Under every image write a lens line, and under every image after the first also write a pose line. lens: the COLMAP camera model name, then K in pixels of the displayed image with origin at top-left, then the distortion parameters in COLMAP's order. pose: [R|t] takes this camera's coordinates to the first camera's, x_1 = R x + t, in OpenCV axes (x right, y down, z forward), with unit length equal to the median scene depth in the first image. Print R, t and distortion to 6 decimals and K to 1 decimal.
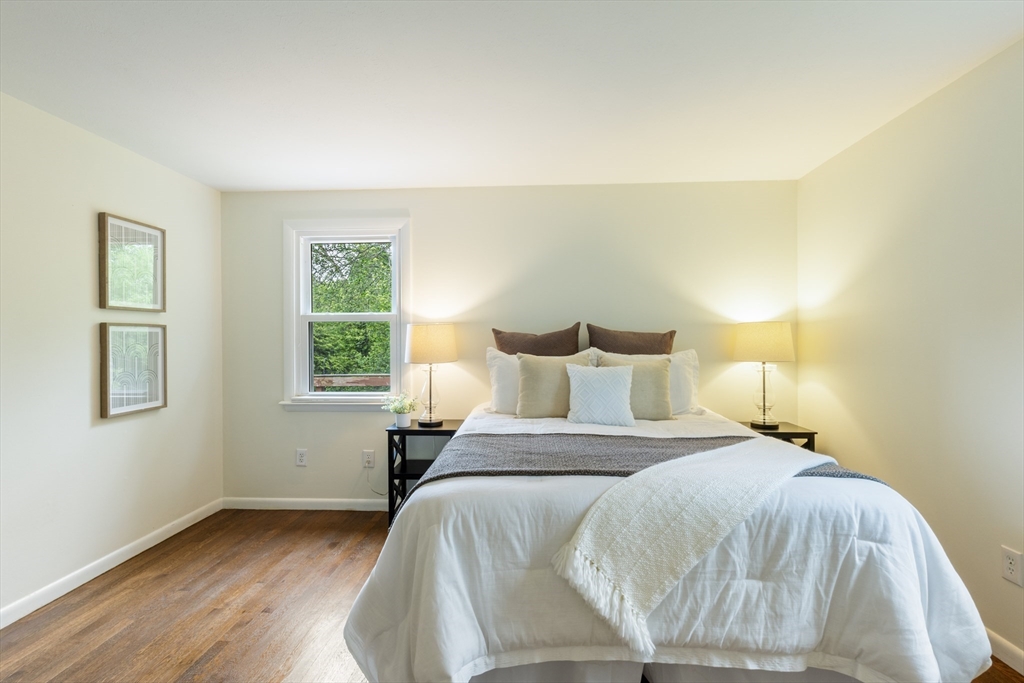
lens RADIAL K [[479.4, 0, 512.0], [0, 479.4, 341.5], [0, 0, 1]] dist [0.002313, 0.000684]
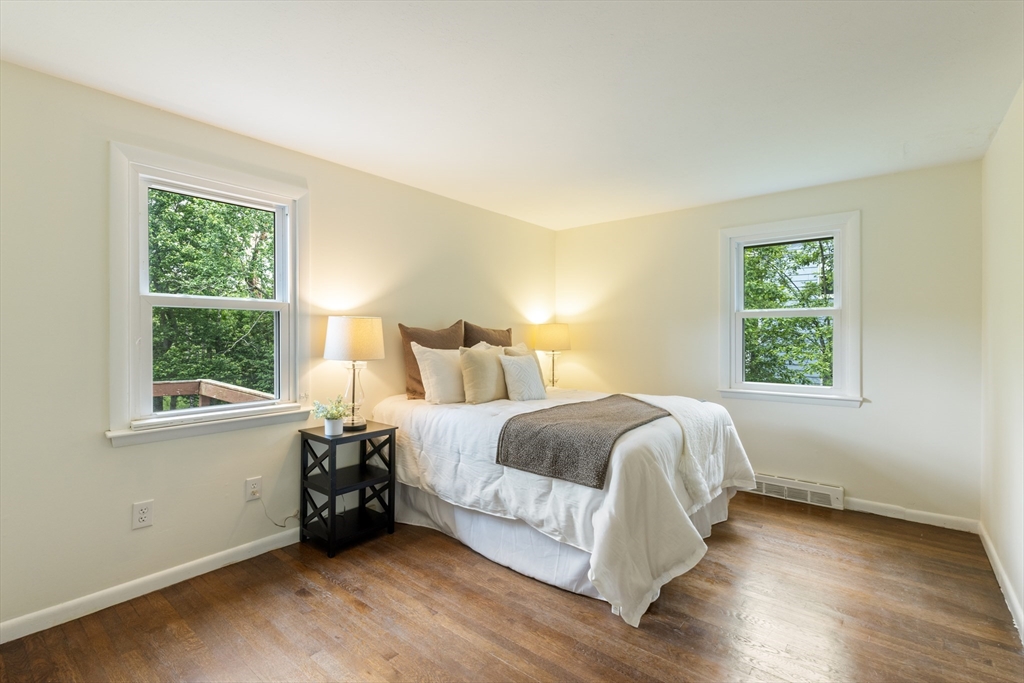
lens RADIAL K [[467.2, 0, 512.0], [0, 467.2, 341.5], [0, 0, 1]] dist [0.002165, 0.000397]
pose [[0.591544, -0.006135, 0.806249, -1.522993], [0.002423, 0.999980, 0.005831, 0.011121], [-0.806269, -0.001496, 0.591547, 0.514653]]
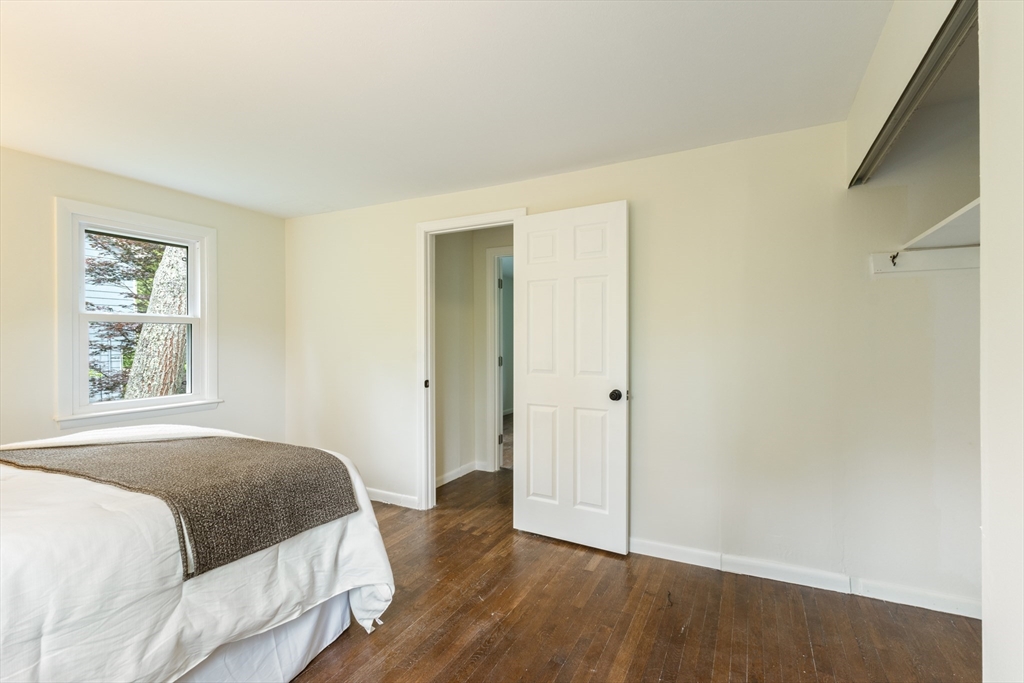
lens RADIAL K [[467.2, 0, 512.0], [0, 467.2, 341.5], [0, 0, 1]] dist [0.002165, 0.000397]
pose [[-0.910755, 0.005339, 0.412912, -1.177933], [0.007049, 0.999972, 0.002620, -0.006546], [-0.412886, 0.005297, -0.910767, 2.081160]]
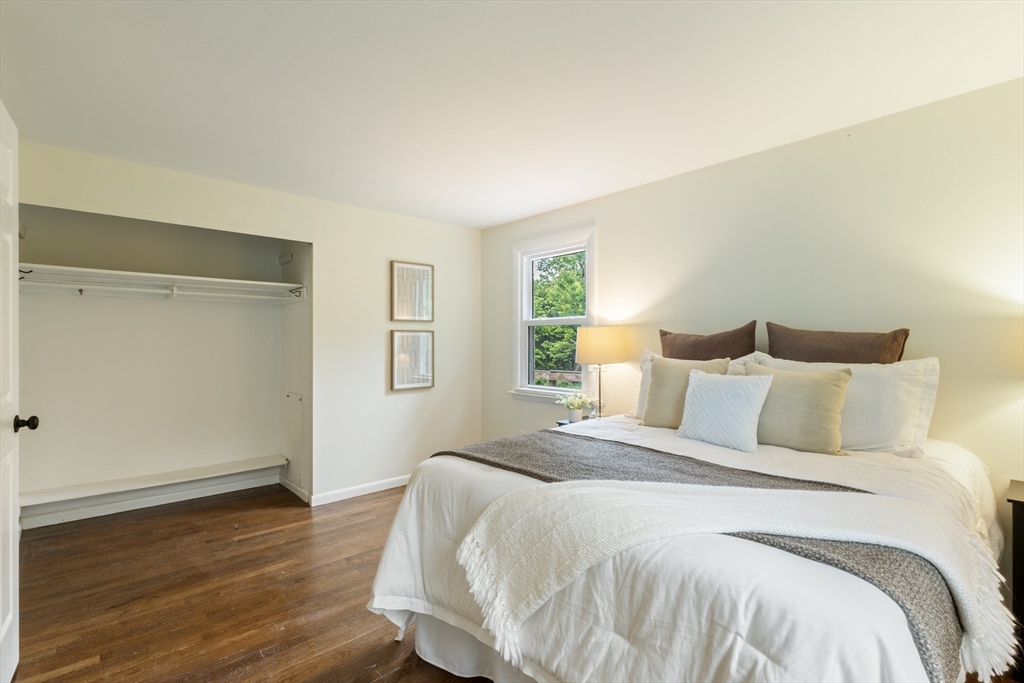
lens RADIAL K [[479.4, 0, 512.0], [0, 479.4, 341.5], [0, 0, 1]] dist [0.002313, 0.000684]
pose [[0.703396, 0.003466, -0.710789, 0.939583], [-0.004860, 0.999988, 0.000067, -0.005624], [0.710781, 0.003407, 0.703405, 0.288563]]
